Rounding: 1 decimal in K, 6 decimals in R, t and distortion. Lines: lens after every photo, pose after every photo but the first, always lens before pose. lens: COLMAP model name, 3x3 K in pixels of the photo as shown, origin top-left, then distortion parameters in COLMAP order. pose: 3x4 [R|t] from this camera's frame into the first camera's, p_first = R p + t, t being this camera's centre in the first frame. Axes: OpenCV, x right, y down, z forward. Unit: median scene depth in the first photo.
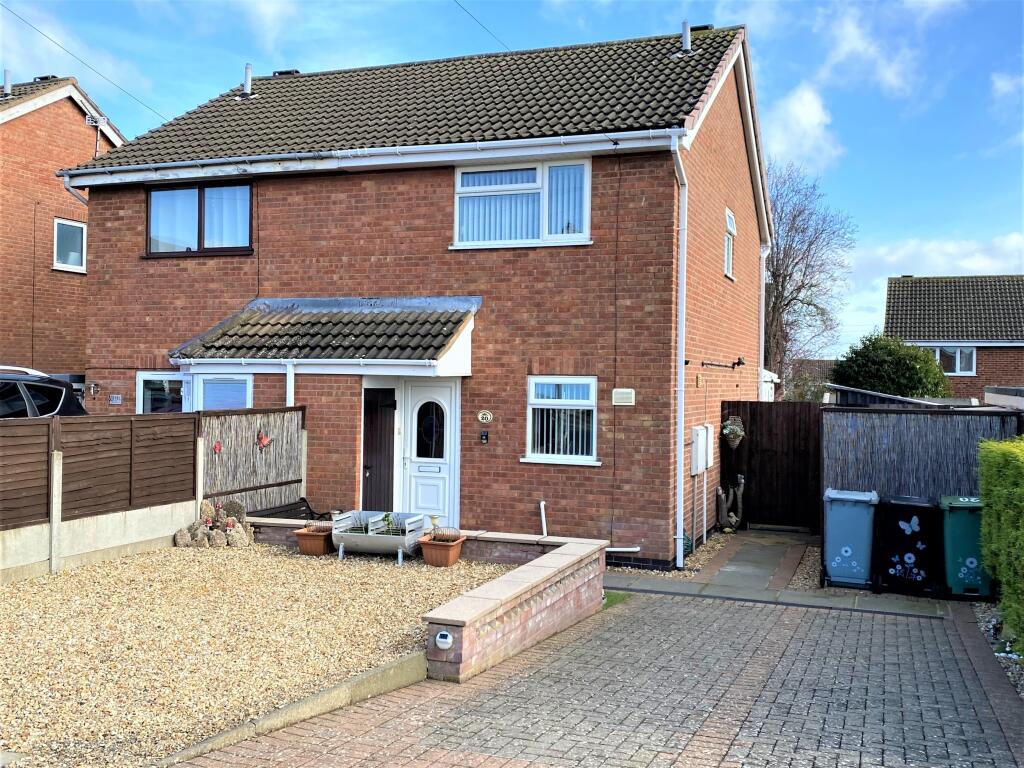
lens RADIAL K [[988.3, 0, 512.5], [0, 988.3, 379.8], [0, 0, 1]] dist [0.010343, 0.000000]
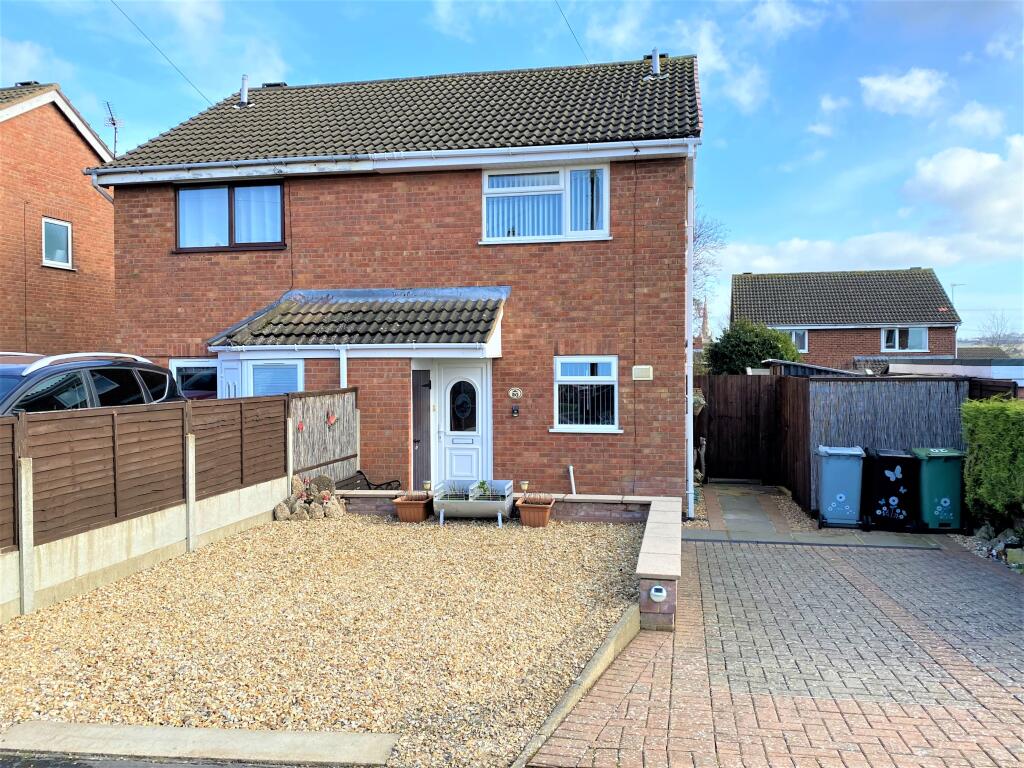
lens RADIAL K [[835.9, 0, 512.6], [0, 835.9, 386.1], [0, 0, 1]] dist [0.004478, 0.005325]
pose [[0.987929, -0.023499, 0.153117, -0.181463], [0.019461, 0.999423, 0.027821, 0.002774], [-0.153682, -0.024506, 0.987816, 0.059170]]
